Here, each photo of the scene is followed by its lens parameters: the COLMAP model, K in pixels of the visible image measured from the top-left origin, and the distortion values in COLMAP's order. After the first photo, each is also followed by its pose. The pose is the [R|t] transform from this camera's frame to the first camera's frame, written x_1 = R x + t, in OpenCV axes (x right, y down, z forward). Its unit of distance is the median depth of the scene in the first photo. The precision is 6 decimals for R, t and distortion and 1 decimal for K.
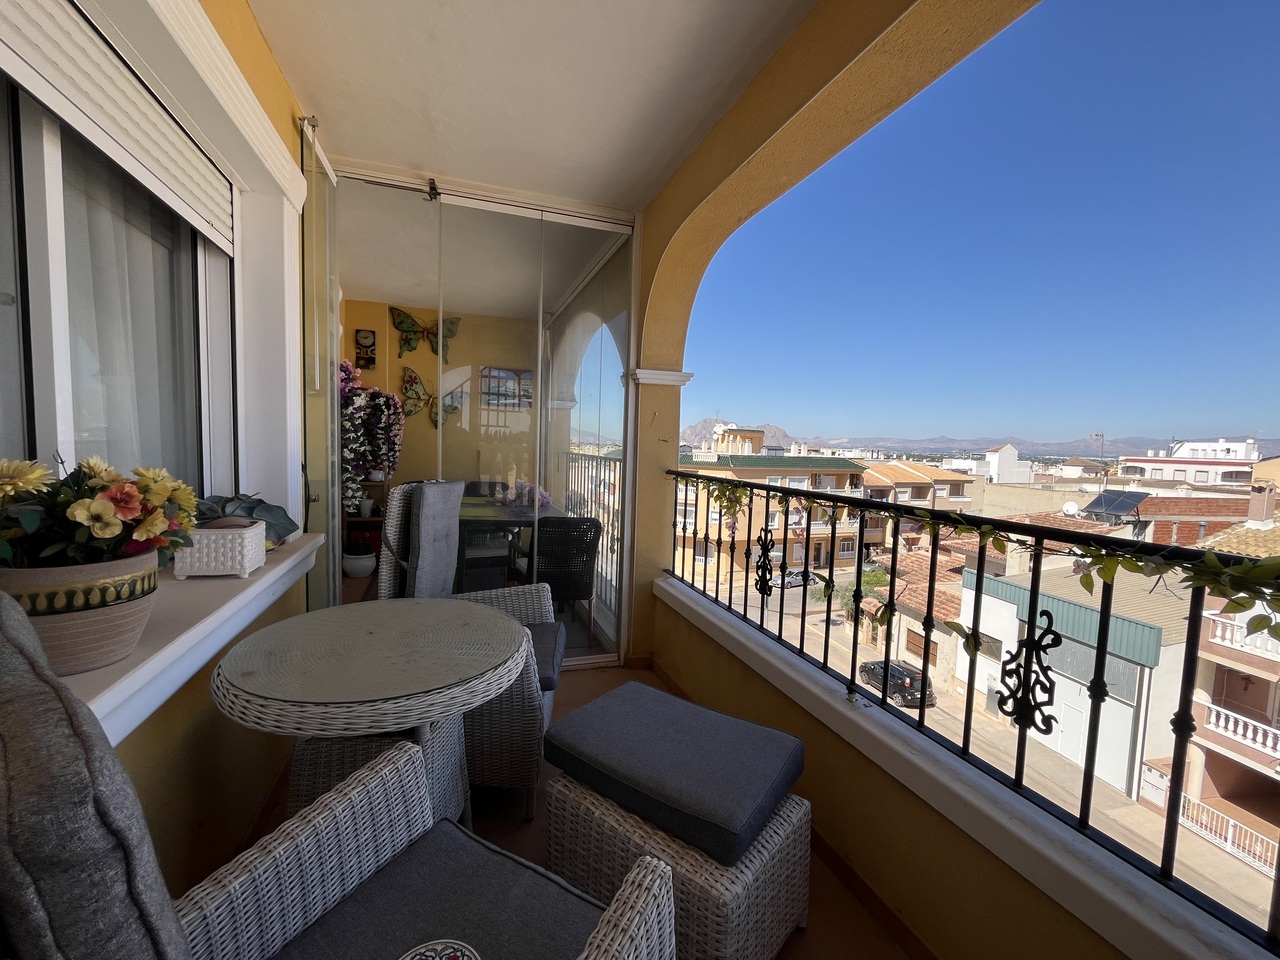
lens RADIAL K [[521.8, 0, 640.7], [0, 521.8, 477.5], [0, 0, 1]] dist [-0.001019, -0.000522]
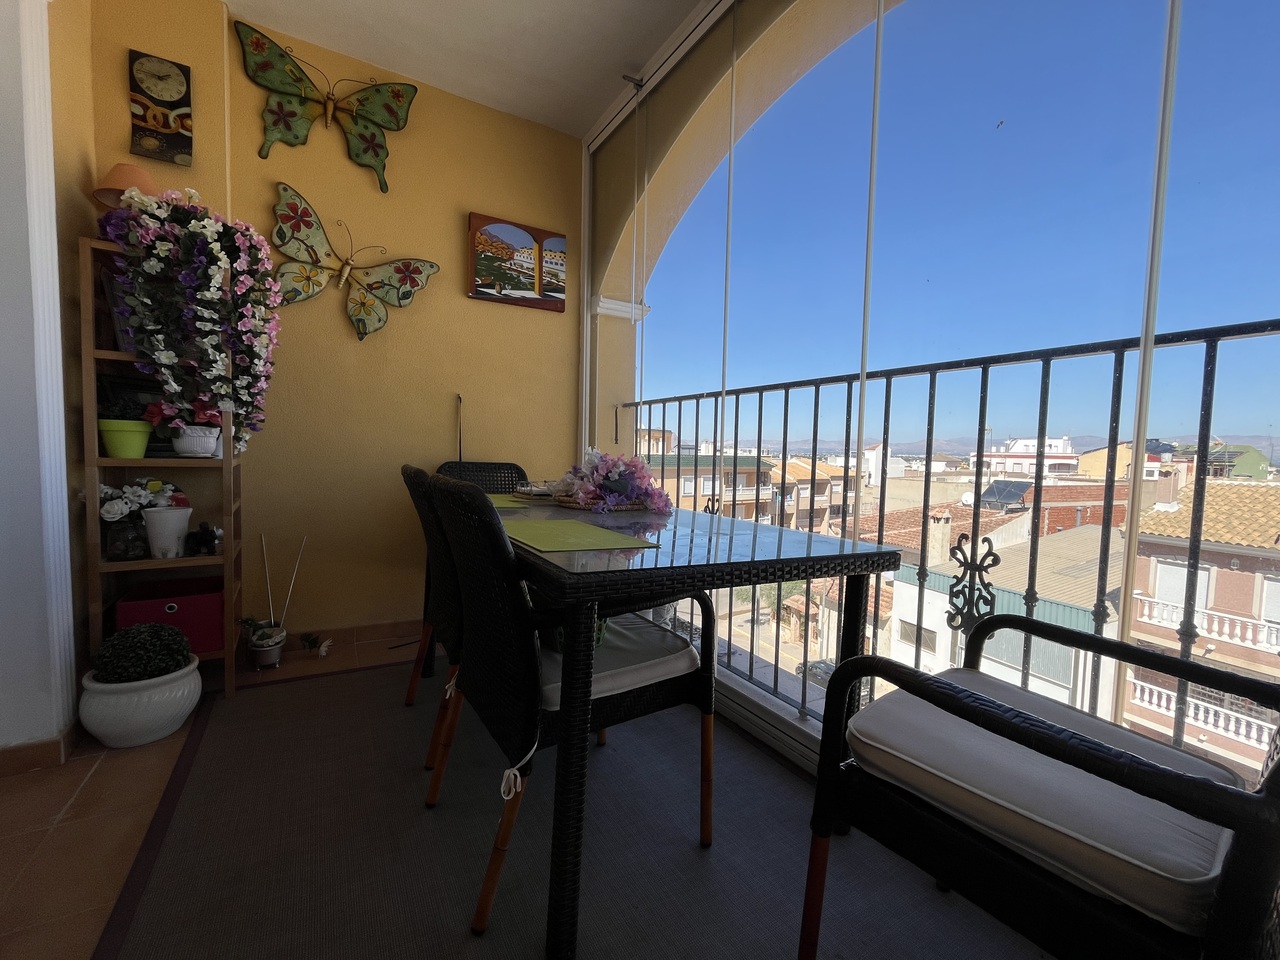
lens RADIAL K [[521.8, 0, 639.2], [0, 521.8, 479.0], [0, 0, 1]] dist [-0.001019, -0.000522]
pose [[0.980975, -0.023630, 0.192689, -0.239802], [0.024311, 0.999704, -0.001167, 0.025689], [-0.192604, 0.005829, 0.981259, 0.507436]]
